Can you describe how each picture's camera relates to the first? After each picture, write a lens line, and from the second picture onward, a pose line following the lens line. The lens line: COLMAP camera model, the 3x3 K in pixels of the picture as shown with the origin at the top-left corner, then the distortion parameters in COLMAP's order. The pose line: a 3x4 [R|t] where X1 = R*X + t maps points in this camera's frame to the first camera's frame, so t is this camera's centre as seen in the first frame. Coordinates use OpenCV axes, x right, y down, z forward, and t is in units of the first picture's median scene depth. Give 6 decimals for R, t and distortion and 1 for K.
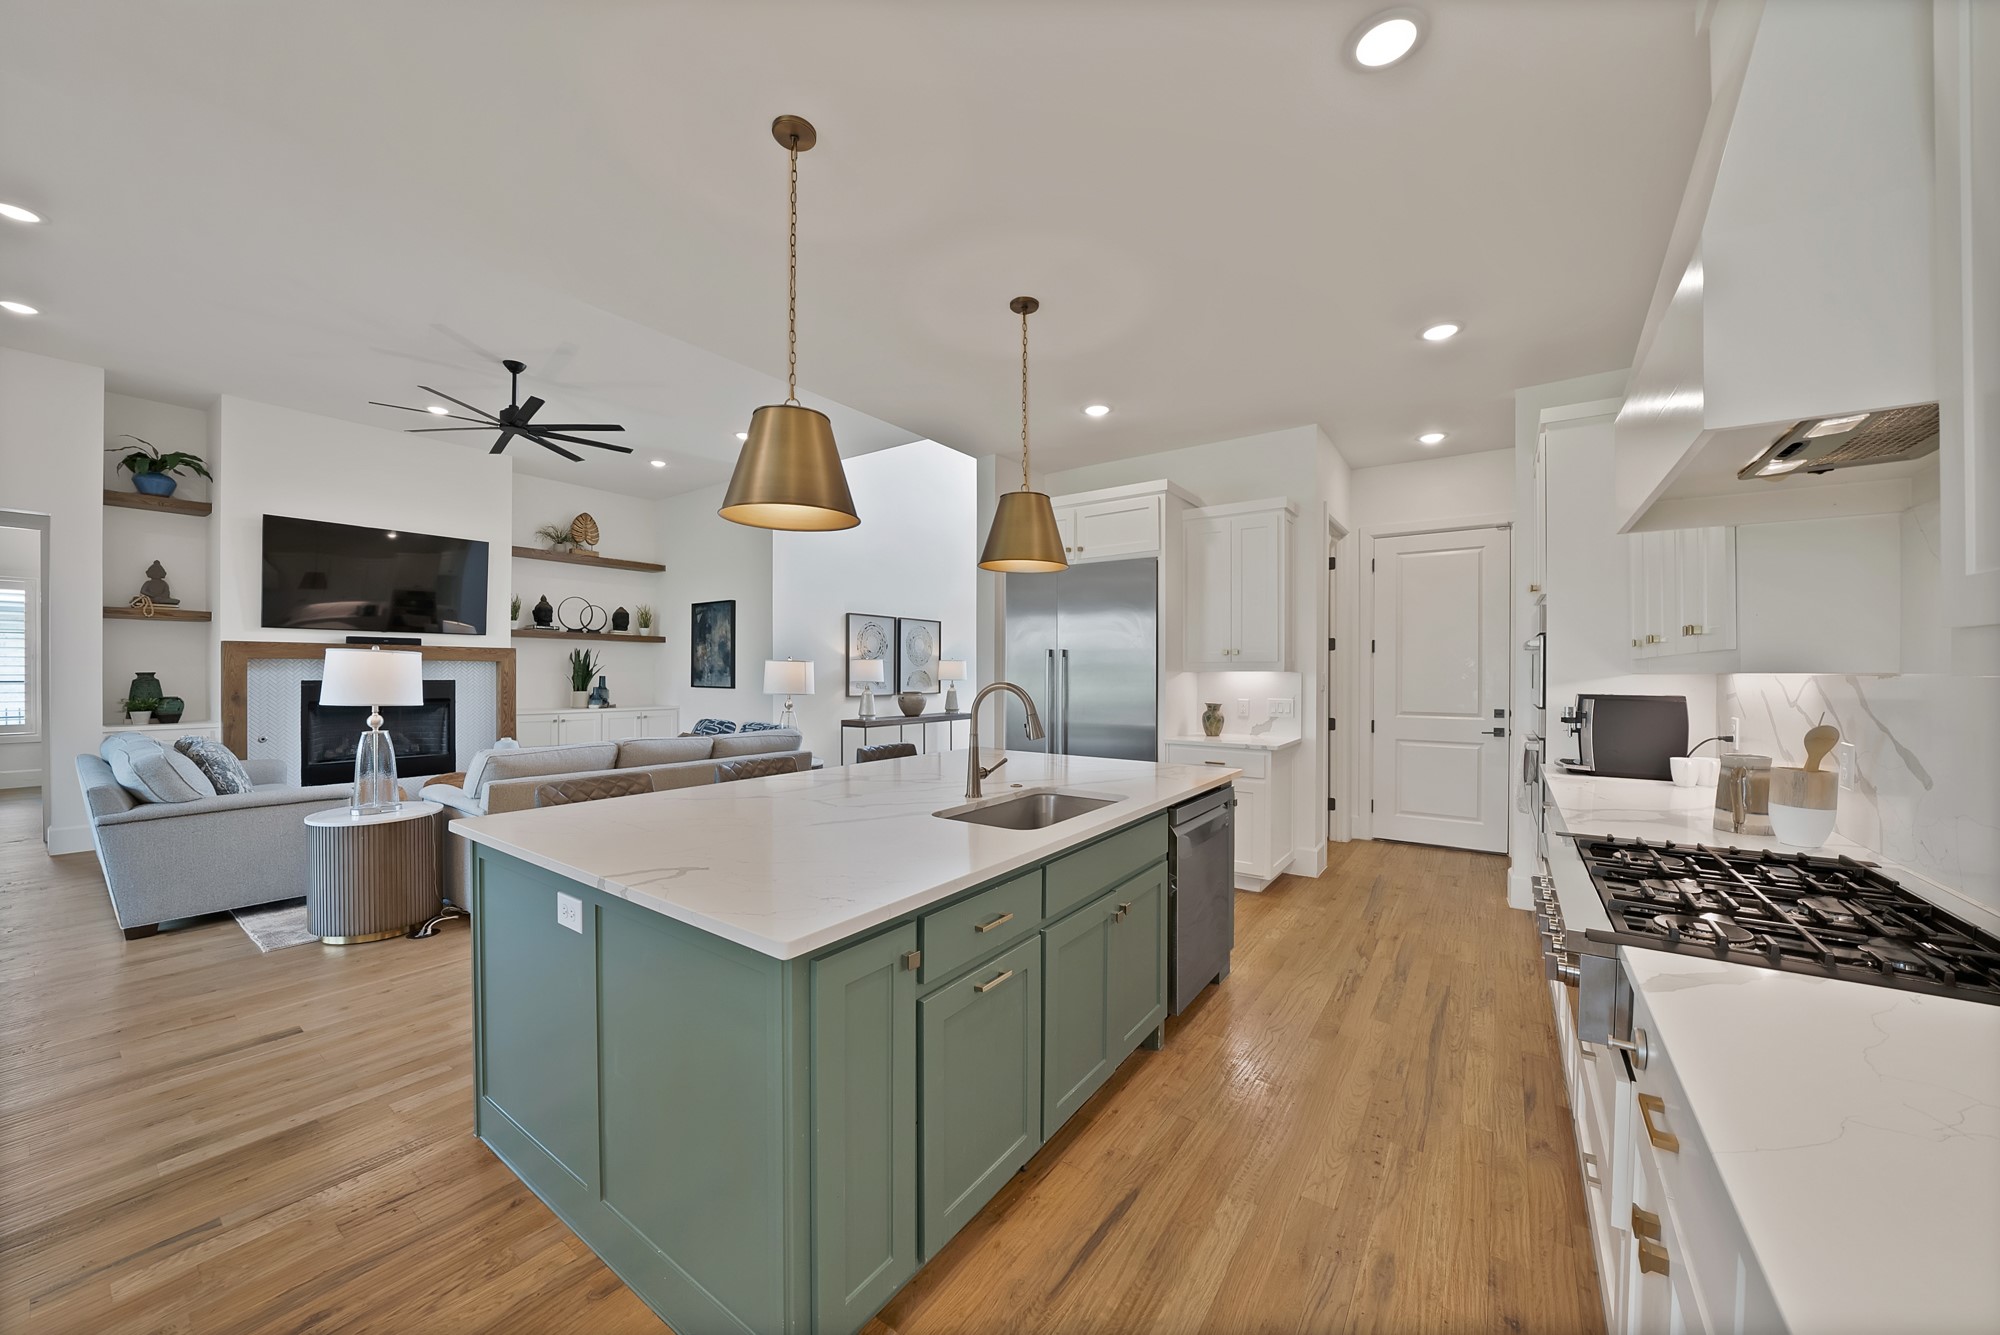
lens RADIAL K [[717.3, 0, 1004.3], [0, 717.3, 676.8], [0, 0, 1]] dist [-0.024735, 0.002323]
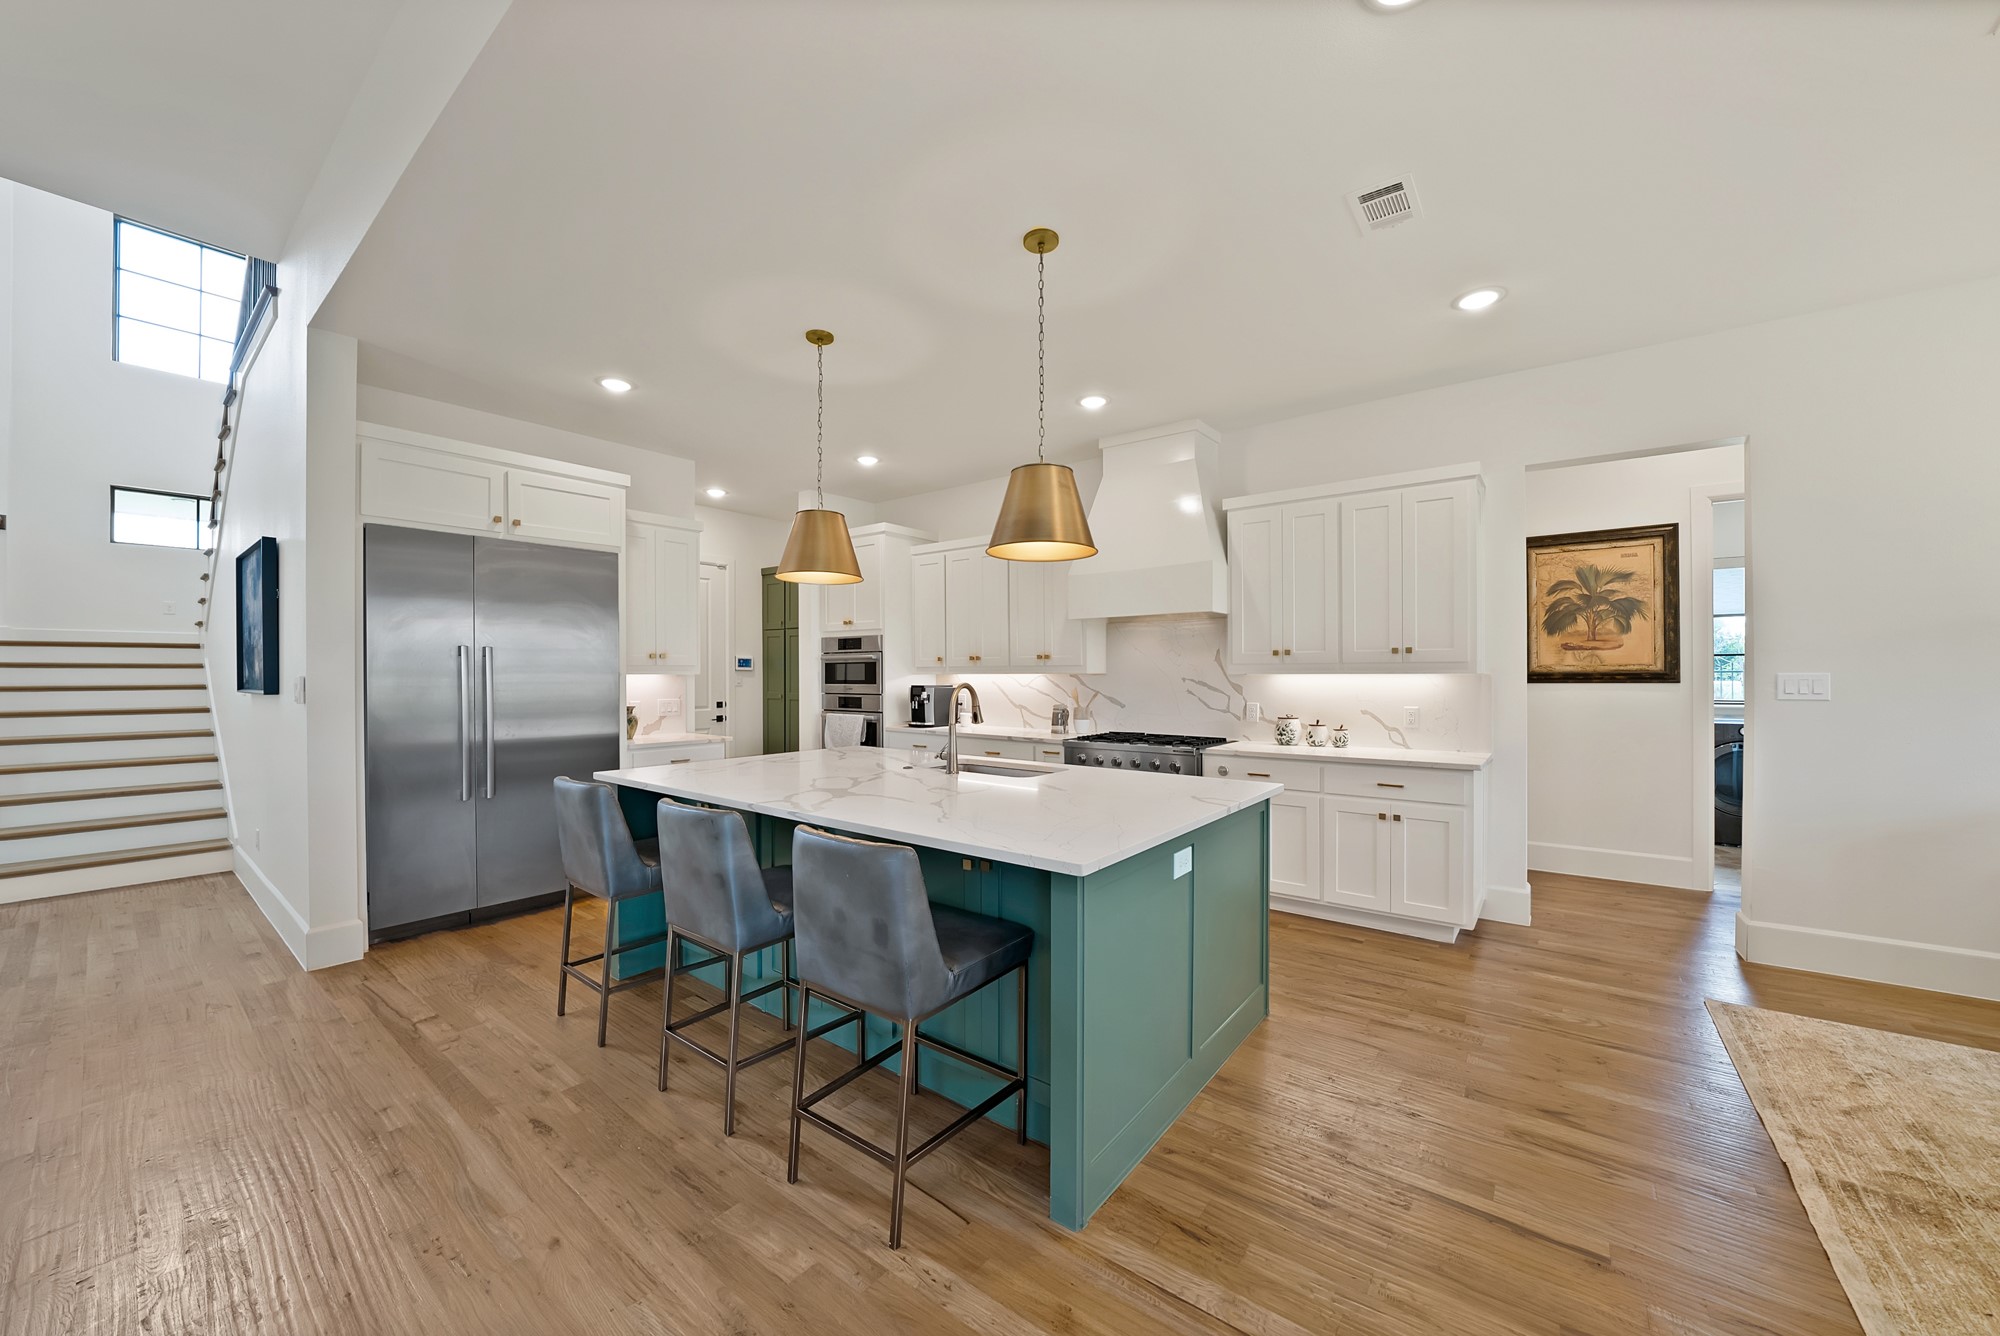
lens RADIAL K [[717.3, 0, 993.3], [0, 717.3, 668.8], [0, 0, 1]] dist [-0.024735, 0.002323]
pose [[0.064806, 0.002440, 0.997895, -0.403984], [0.011872, 0.999924, -0.003216, -0.003274], [-0.997827, 0.012056, 0.064772, 0.261961]]
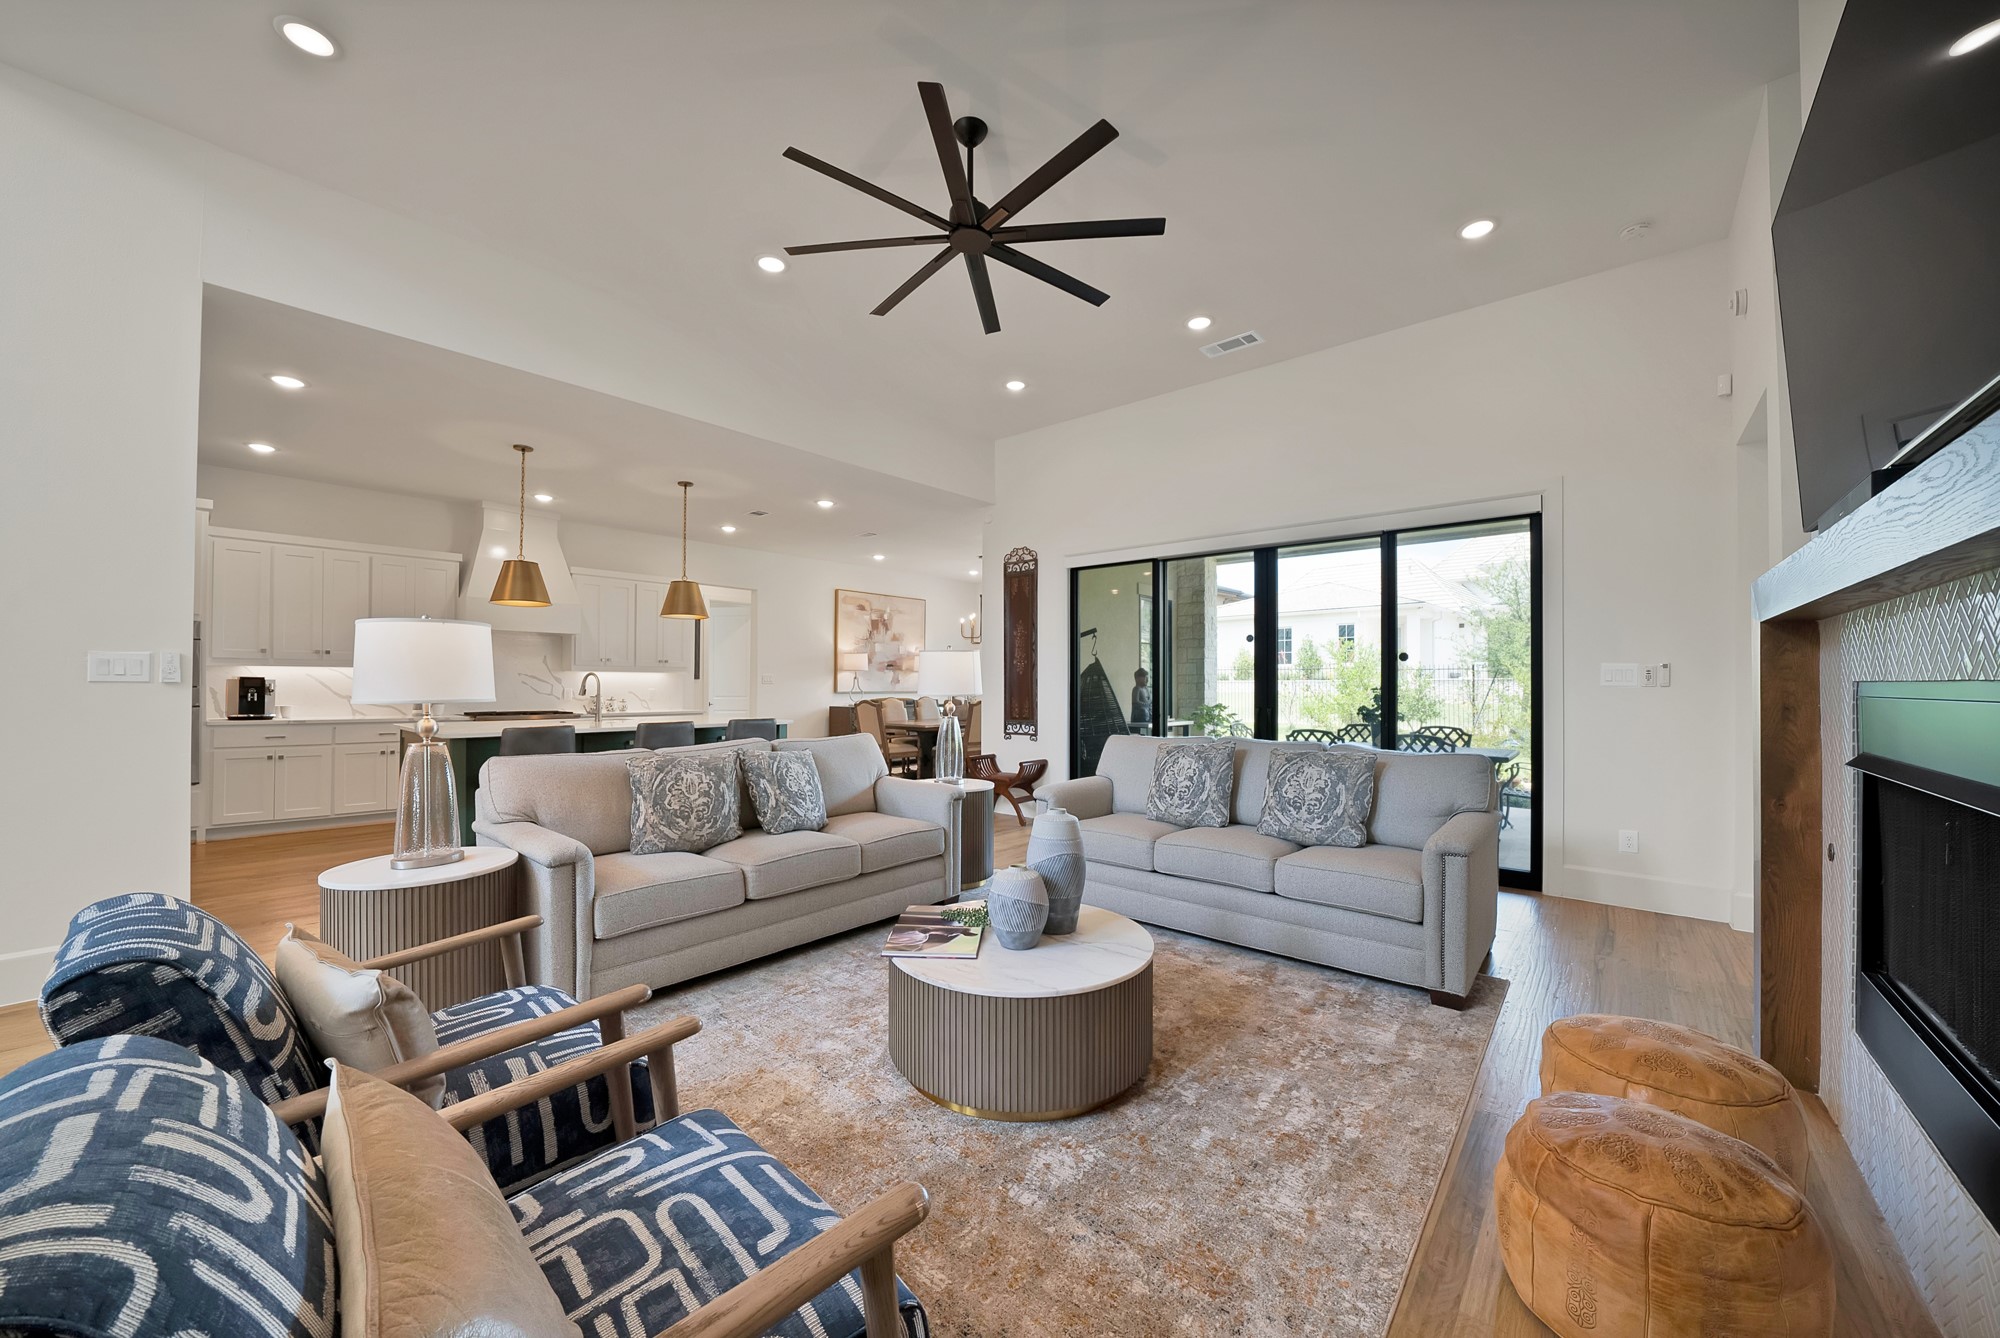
lens RADIAL K [[717.3, 0, 987.5], [0, 717.3, 676.5], [0, 0, 1]] dist [-0.024735, 0.002323]
pose [[-0.995115, -0.007388, 0.098445, -0.474118], [-0.007637, 0.999969, -0.002149, 0.005711], [-0.098426, -0.002891, -0.995140, 0.994411]]
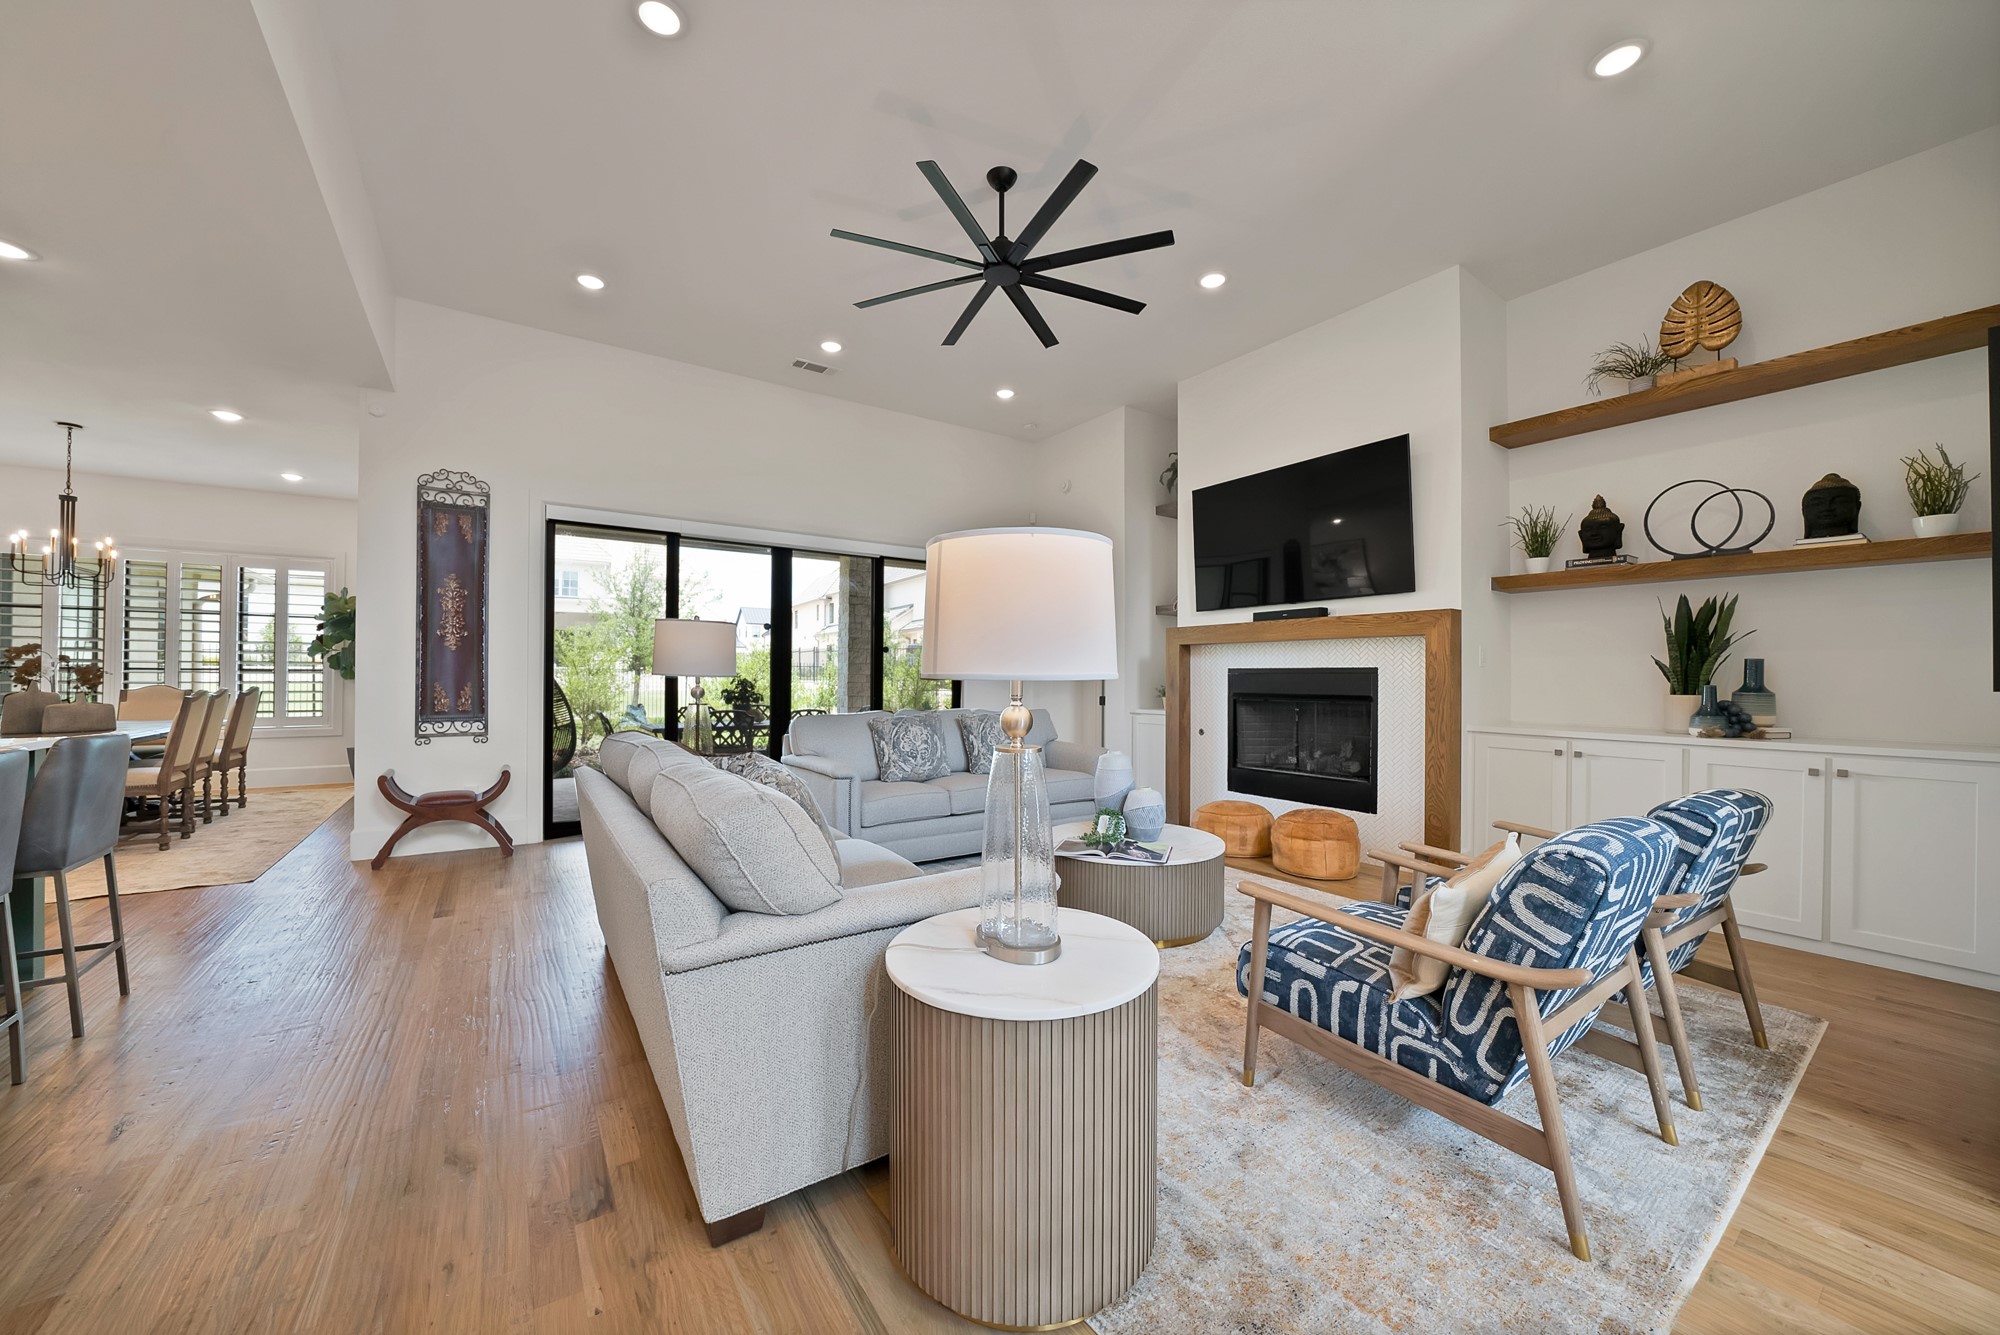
lens RADIAL K [[717.3, 0, 989.8], [0, 717.3, 678.0], [0, 0, 1]] dist [-0.024735, 0.002323]
pose [[-0.357587, -0.008141, -0.933844, -0.045571], [-0.015195, 0.999880, -0.002898, 0.018390], [0.933756, 0.013154, -0.357668, 0.780141]]
